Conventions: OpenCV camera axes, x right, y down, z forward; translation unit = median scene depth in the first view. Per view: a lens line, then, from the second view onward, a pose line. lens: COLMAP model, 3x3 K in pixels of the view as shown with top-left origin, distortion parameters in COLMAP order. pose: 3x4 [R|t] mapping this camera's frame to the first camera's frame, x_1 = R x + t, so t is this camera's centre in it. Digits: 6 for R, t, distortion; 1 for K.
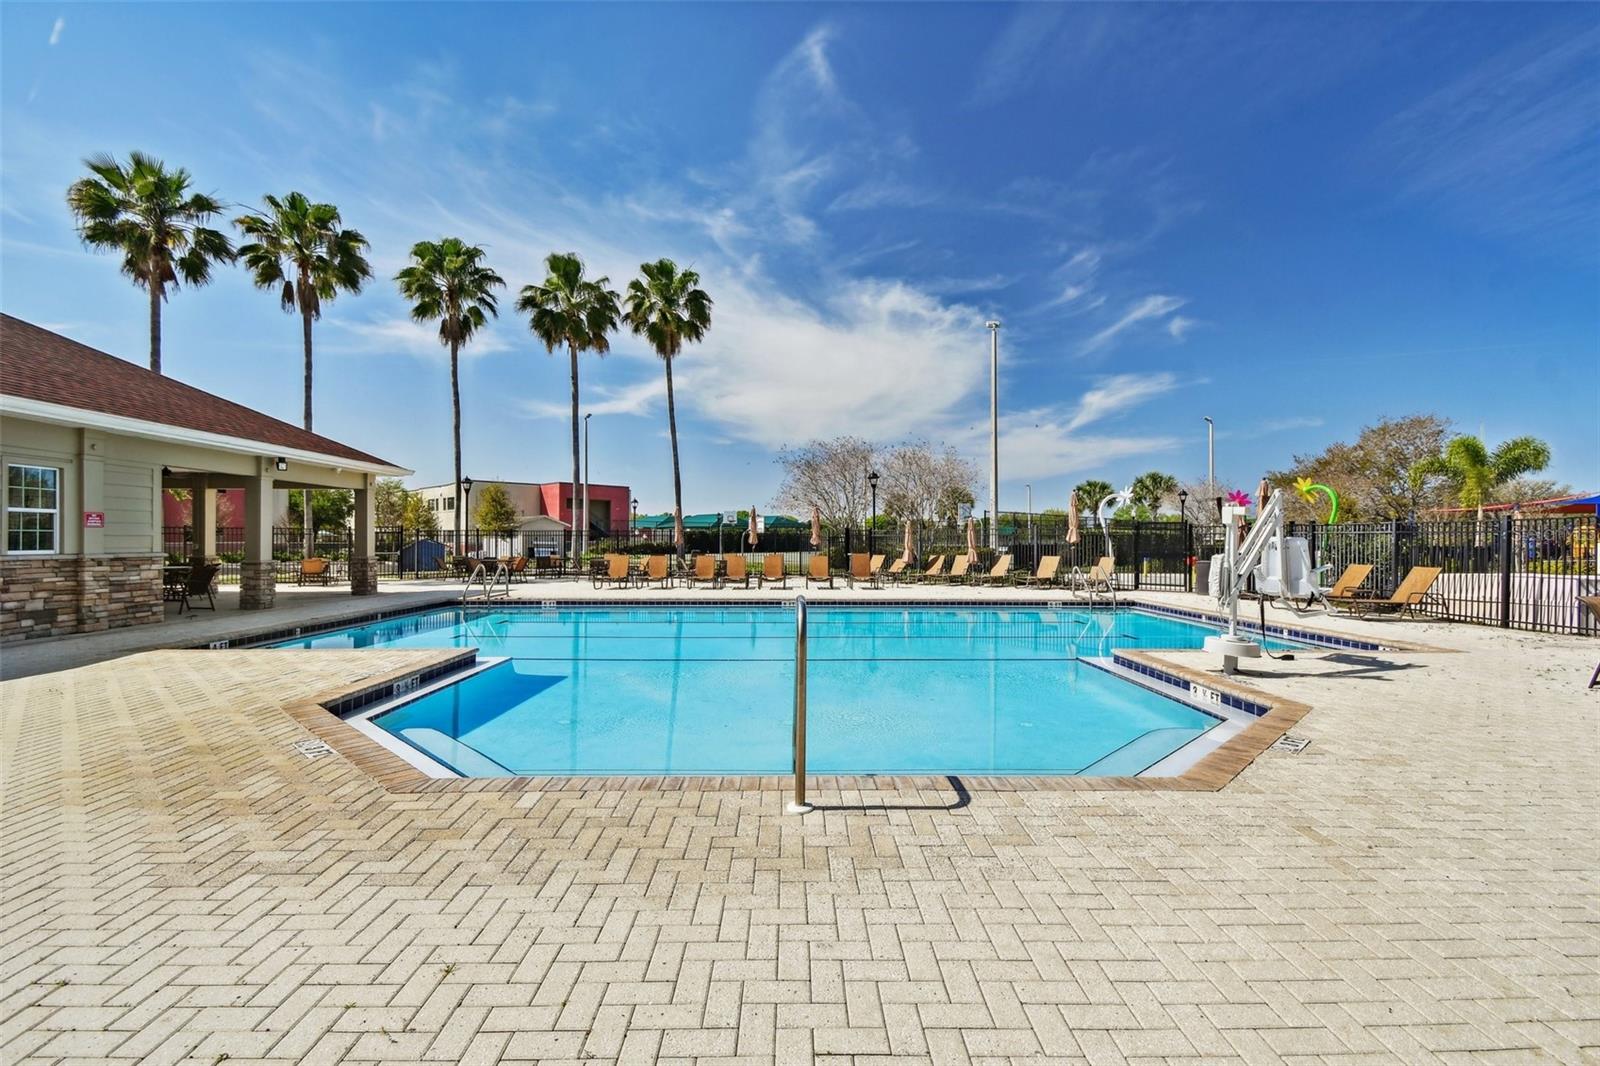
lens RADIAL K [[679.9, 0, 796.9], [0, 679.9, 539.1], [0, 0, 1]] dist [-0.000538, -0.000173]
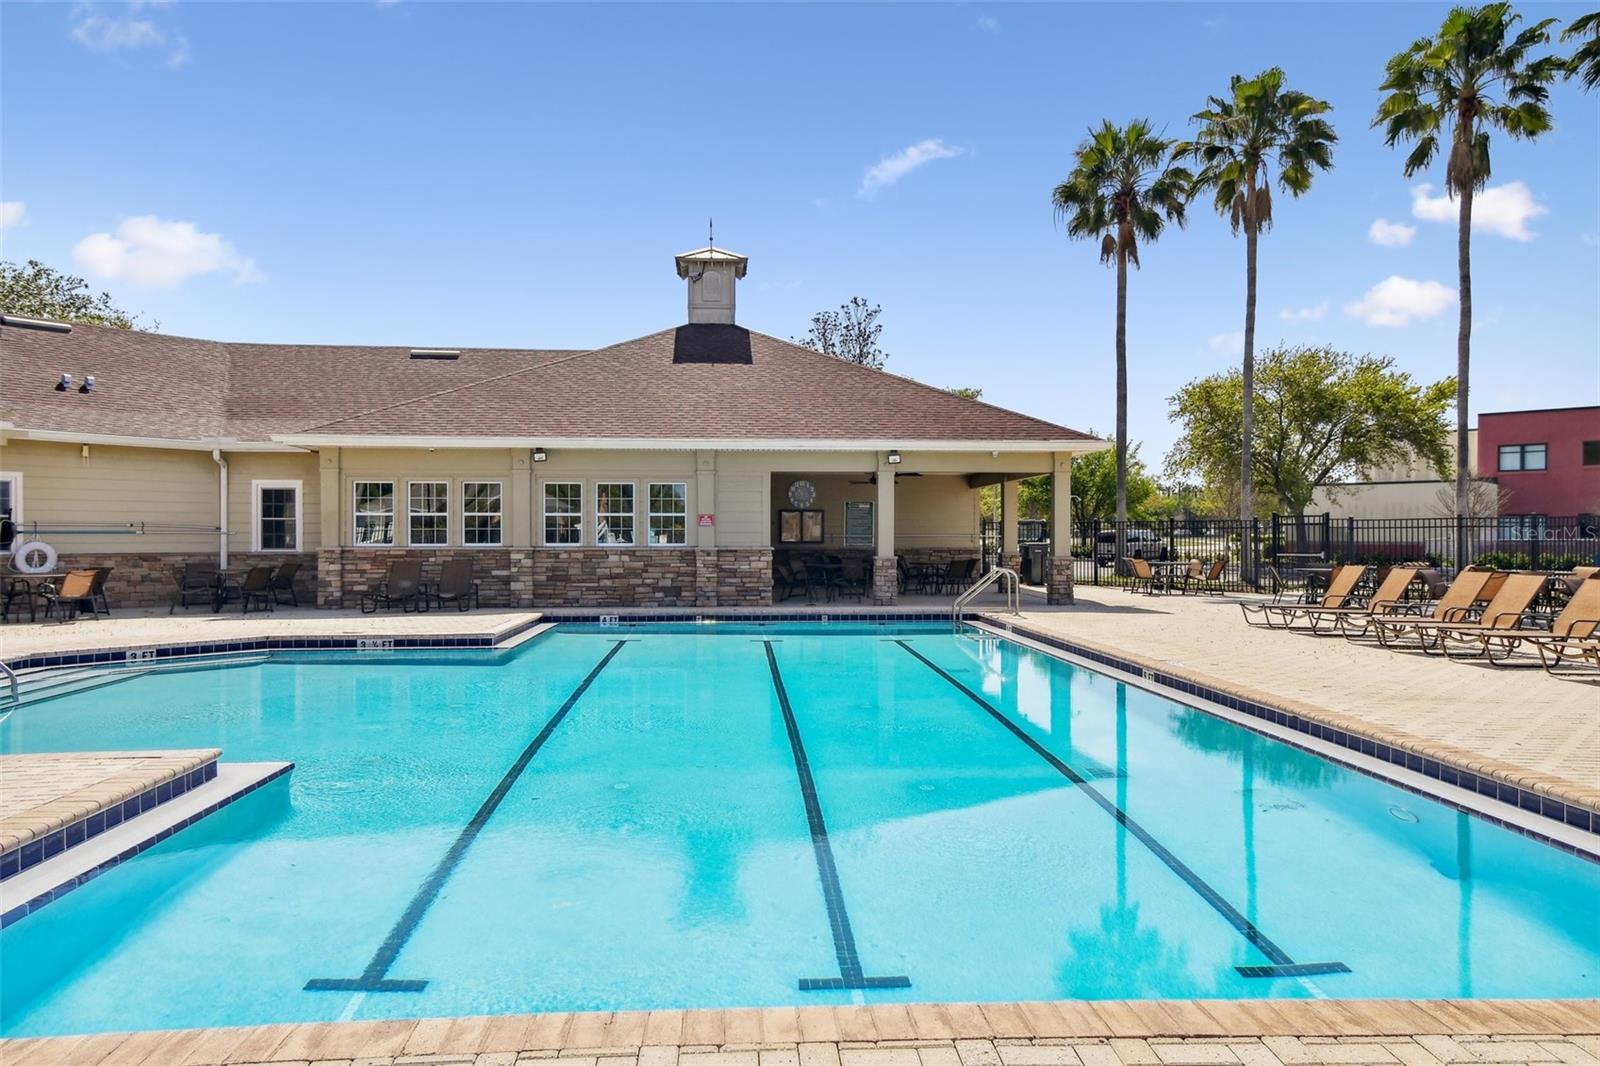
lens RADIAL K [[1037.1, 0, 799.6], [0, 1037.1, 536.0], [0, 0, 1]] dist [0.009249, 0.001228]
pose [[0.051032, 0.002630, -0.998694, 0.928856], [0.001184, 0.999996, 0.002694, -0.003256], [0.998696, -0.001319, 0.051028, 1.071460]]
